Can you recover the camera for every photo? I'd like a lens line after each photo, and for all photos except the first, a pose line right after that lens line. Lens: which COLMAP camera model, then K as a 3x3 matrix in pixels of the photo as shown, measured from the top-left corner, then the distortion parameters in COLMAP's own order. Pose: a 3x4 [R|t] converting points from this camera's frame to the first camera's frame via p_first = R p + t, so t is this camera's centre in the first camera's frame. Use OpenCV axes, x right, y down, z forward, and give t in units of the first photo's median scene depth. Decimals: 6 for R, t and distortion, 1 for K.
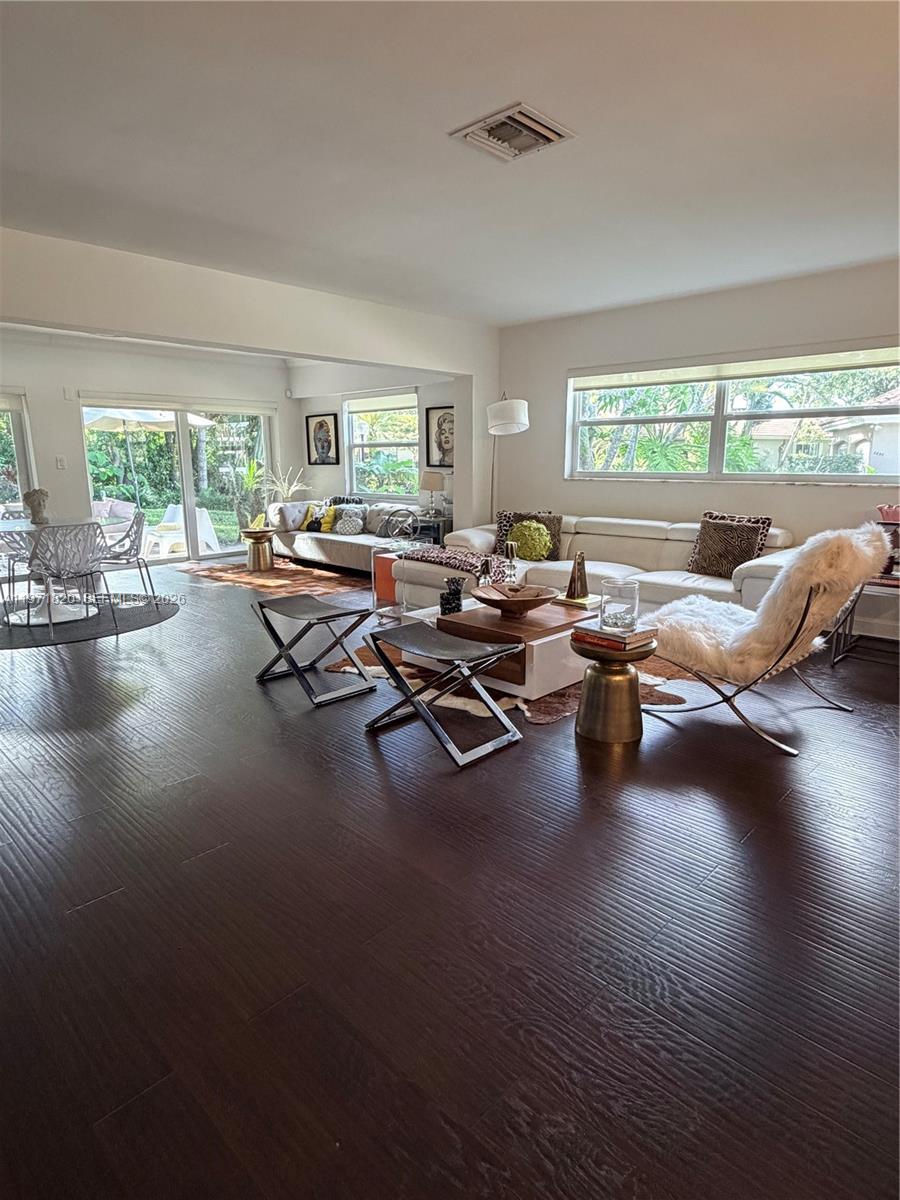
lens RADIAL K [[669.9, 0, 445.9], [0, 669.9, 610.1], [0, 0, 1]] dist [-0.000594, -0.000254]
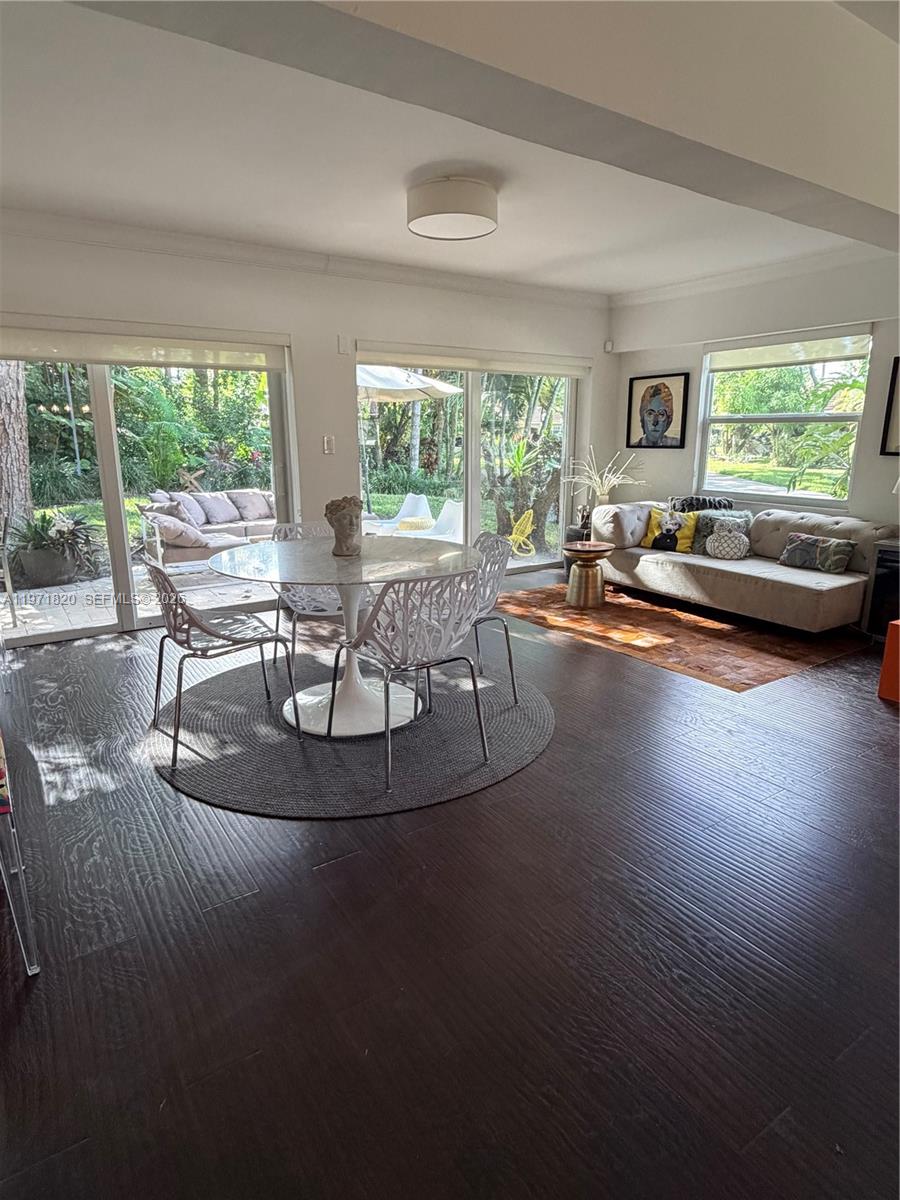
lens RADIAL K [[669.9, 0, 446.4], [0, 669.9, 602.7], [0, 0, 1]] dist [-0.000594, -0.000254]
pose [[0.977219, 0.055701, -0.204794, -0.269765], [-0.050748, 0.998280, 0.029362, -0.073519], [0.206077, -0.018300, 0.978365, 0.302138]]
